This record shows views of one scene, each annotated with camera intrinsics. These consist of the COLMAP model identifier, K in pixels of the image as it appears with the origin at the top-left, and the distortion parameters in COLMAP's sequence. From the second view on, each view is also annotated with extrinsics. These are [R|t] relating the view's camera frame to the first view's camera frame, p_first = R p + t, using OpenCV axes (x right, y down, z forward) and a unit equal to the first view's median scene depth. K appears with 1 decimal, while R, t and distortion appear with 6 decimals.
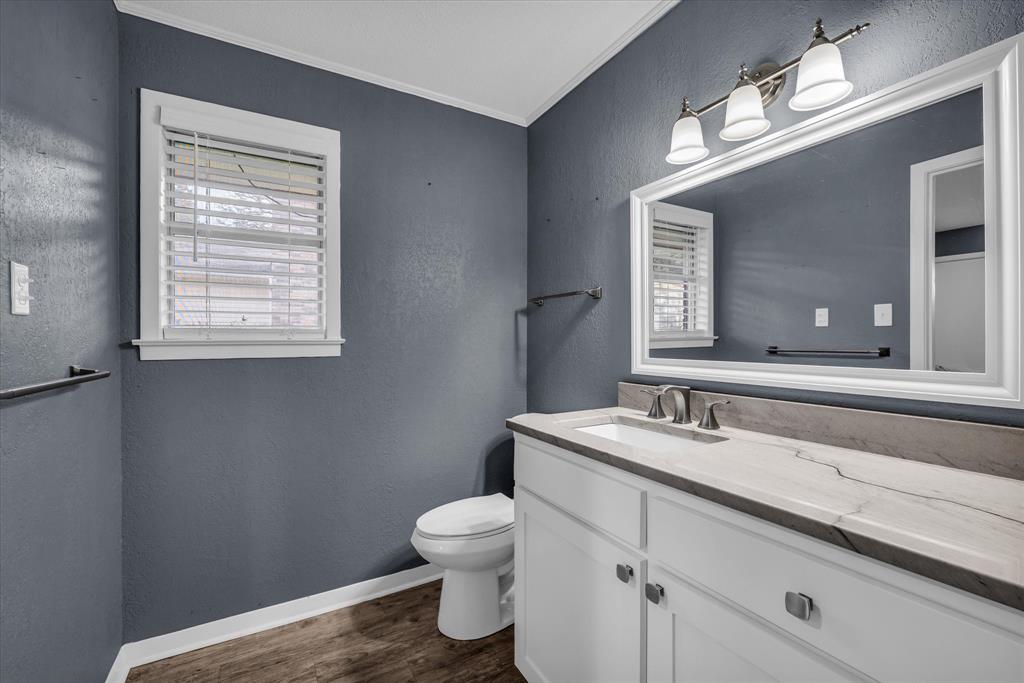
lens RADIAL K [[428.1, 0, 512.0], [0, 428.1, 341.5], [0, 0, 1]] dist [-0.011100, 0.000103]
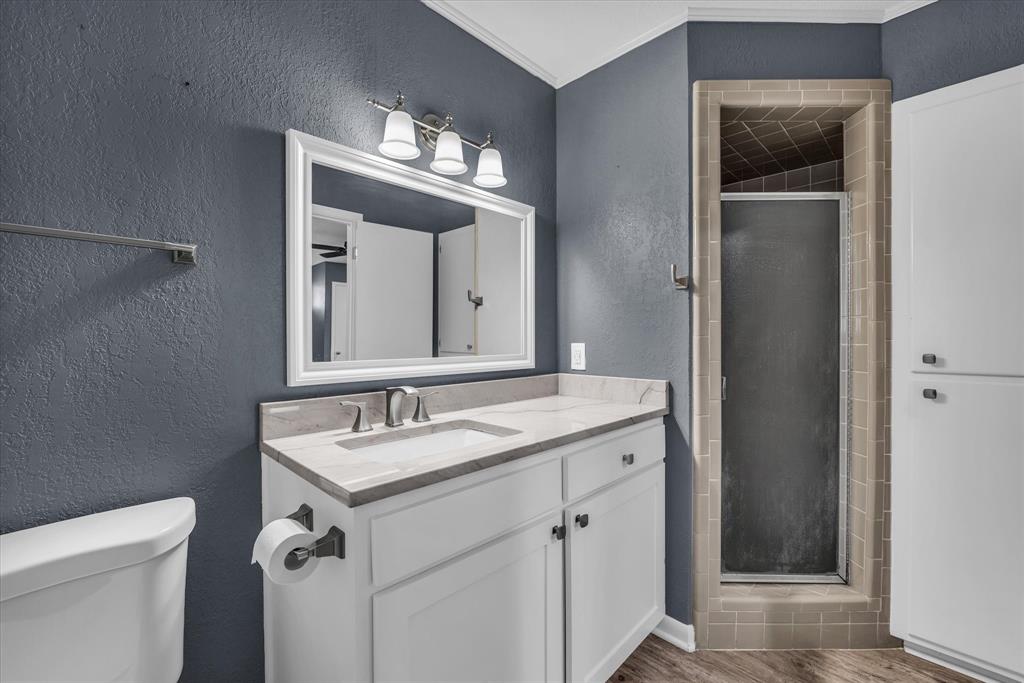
lens RADIAL K [[428.1, 0, 512.0], [0, 428.1, 341.5], [0, 0, 1]] dist [-0.011100, 0.000103]
pose [[-0.265612, -0.002350, 0.964077, -0.649041], [0.005678, 0.999976, 0.004001, -0.000137], [-0.964063, 0.006537, -0.265592, 1.091389]]
